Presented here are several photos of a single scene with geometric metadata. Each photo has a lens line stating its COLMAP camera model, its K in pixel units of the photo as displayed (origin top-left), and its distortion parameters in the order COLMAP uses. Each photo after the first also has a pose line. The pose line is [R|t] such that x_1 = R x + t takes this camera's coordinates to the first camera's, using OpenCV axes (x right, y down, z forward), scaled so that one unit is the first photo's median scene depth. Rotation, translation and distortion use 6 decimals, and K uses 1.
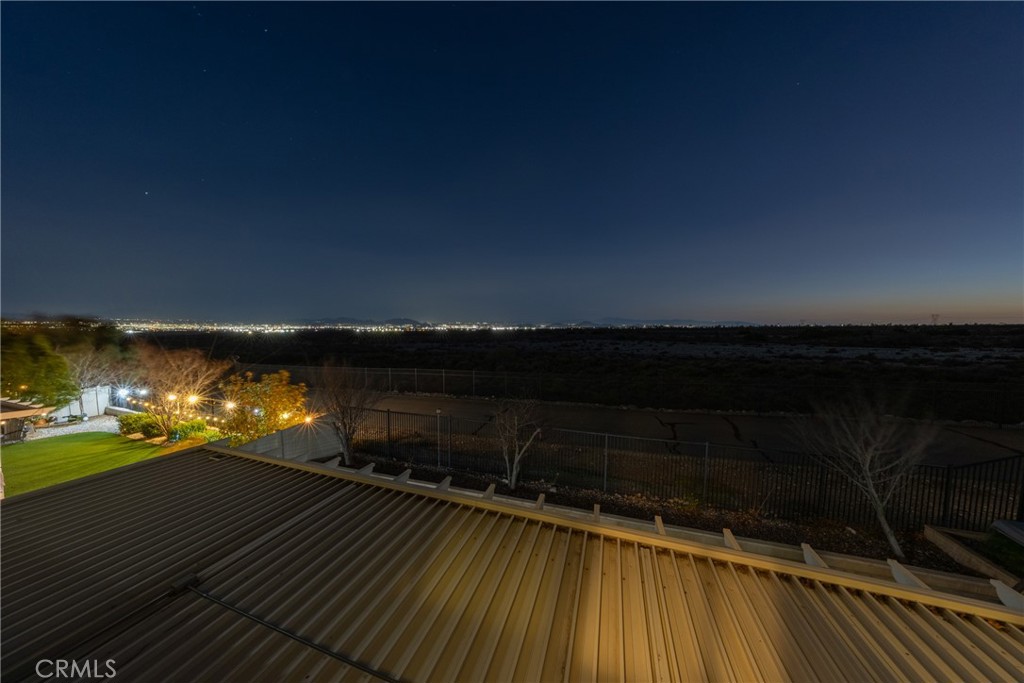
lens RADIAL K [[302.4, 0, 508.7], [0, 302.4, 343.5], [0, 0, 1]] dist [-0.000868, -0.000070]
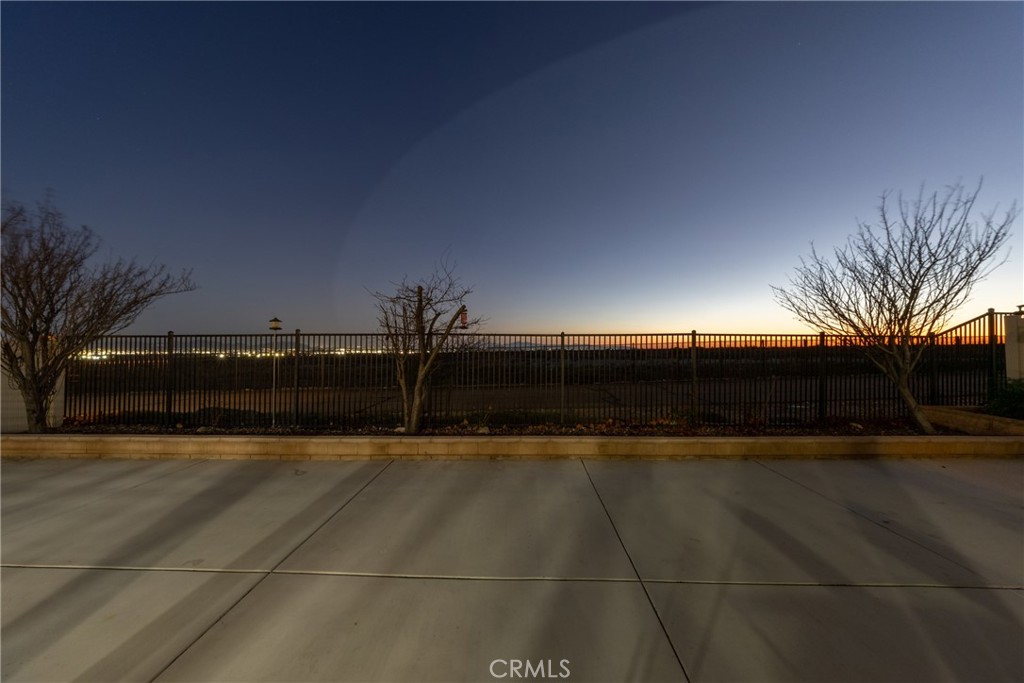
lens RADIAL K [[302.4, 0, 508.7], [0, 302.4, 343.5], [0, 0, 1]] dist [-0.000868, -0.000070]
pose [[0.956092, 0.002430, 0.293057, 0.018190], [0.019996, 0.997094, -0.073504, 0.367726], [-0.292384, 0.076137, 0.953265, 0.409304]]
